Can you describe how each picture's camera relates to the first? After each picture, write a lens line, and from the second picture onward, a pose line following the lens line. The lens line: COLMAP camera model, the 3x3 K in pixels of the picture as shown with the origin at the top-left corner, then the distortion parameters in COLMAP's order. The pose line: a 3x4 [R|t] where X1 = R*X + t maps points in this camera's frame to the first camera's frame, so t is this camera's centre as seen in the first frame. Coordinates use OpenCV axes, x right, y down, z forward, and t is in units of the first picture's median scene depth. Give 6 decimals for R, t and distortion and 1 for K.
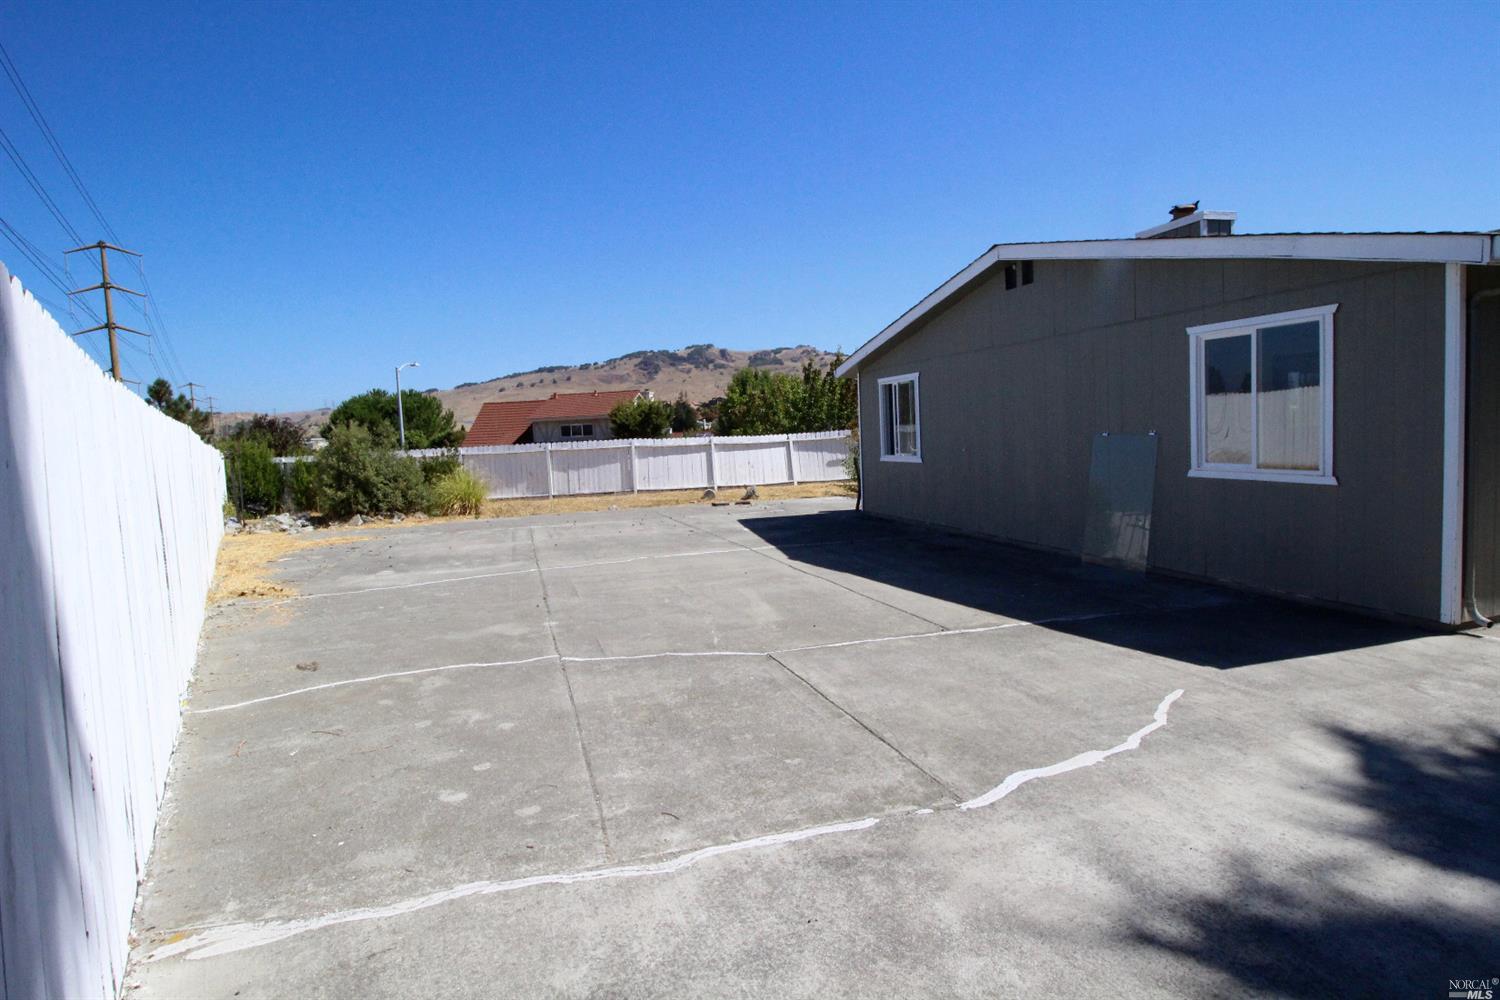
lens RADIAL K [[852.7, 0, 747.8], [0, 852.7, 501.3], [0, 0, 1]] dist [-0.016015, 0.000124]
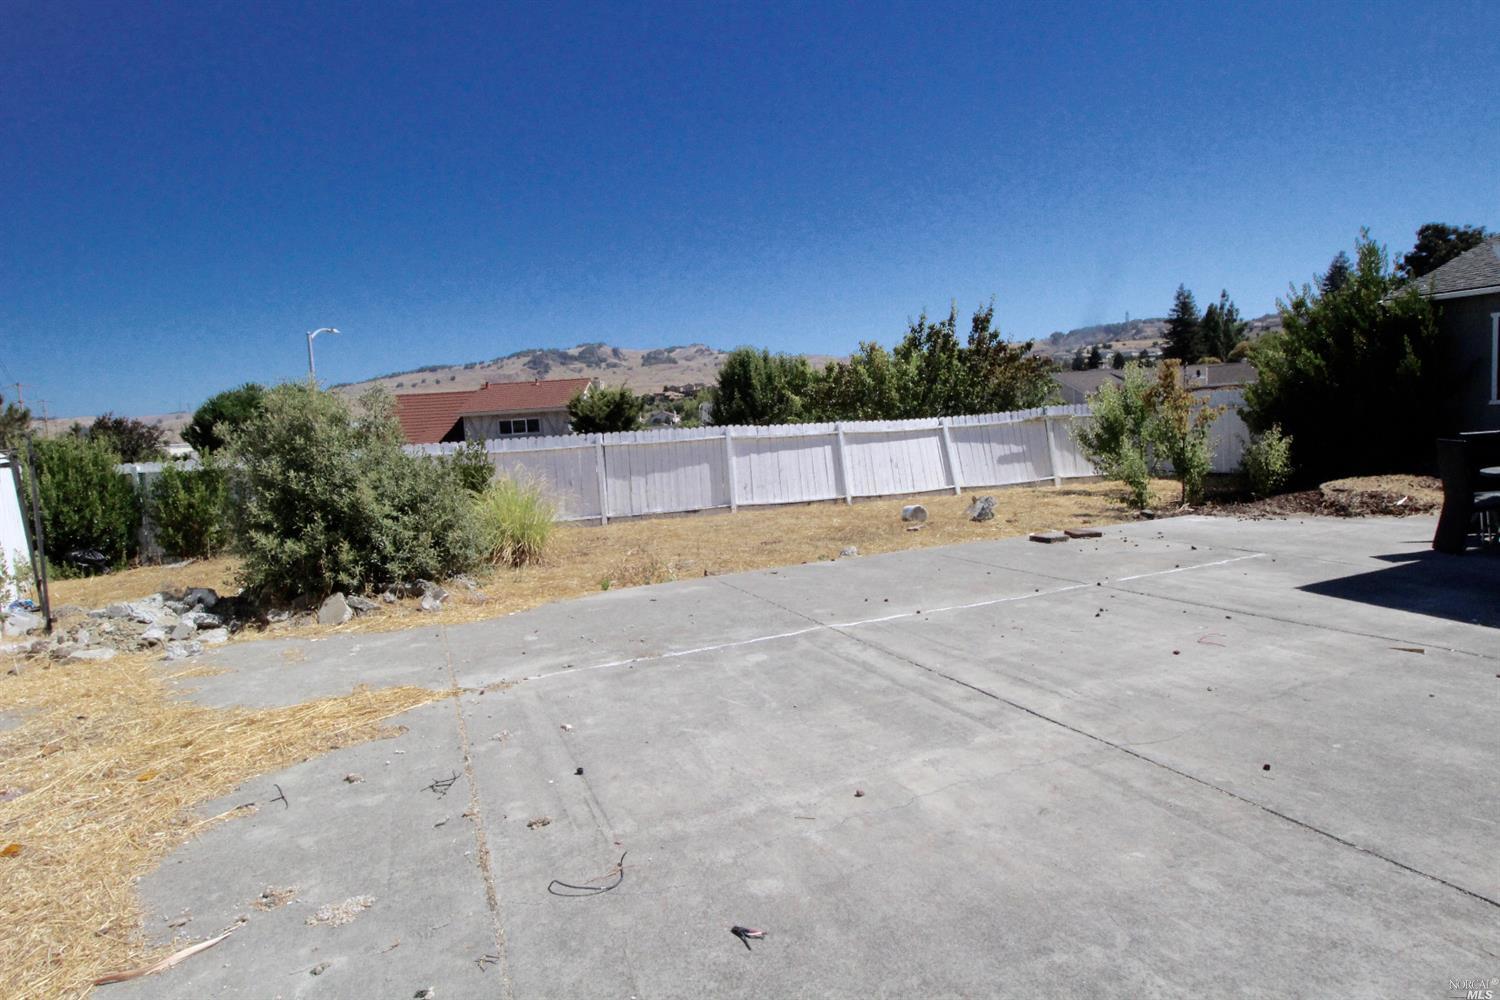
lens RADIAL K [[852.7, 0, 751.5], [0, 852.7, 498.7], [0, 0, 1]] dist [-0.016015, 0.000124]
pose [[0.991241, -0.021753, 0.130263, -0.199420], [0.022084, 0.999756, -0.001096, -0.017204], [-0.130208, 0.003963, 0.991479, 0.357616]]
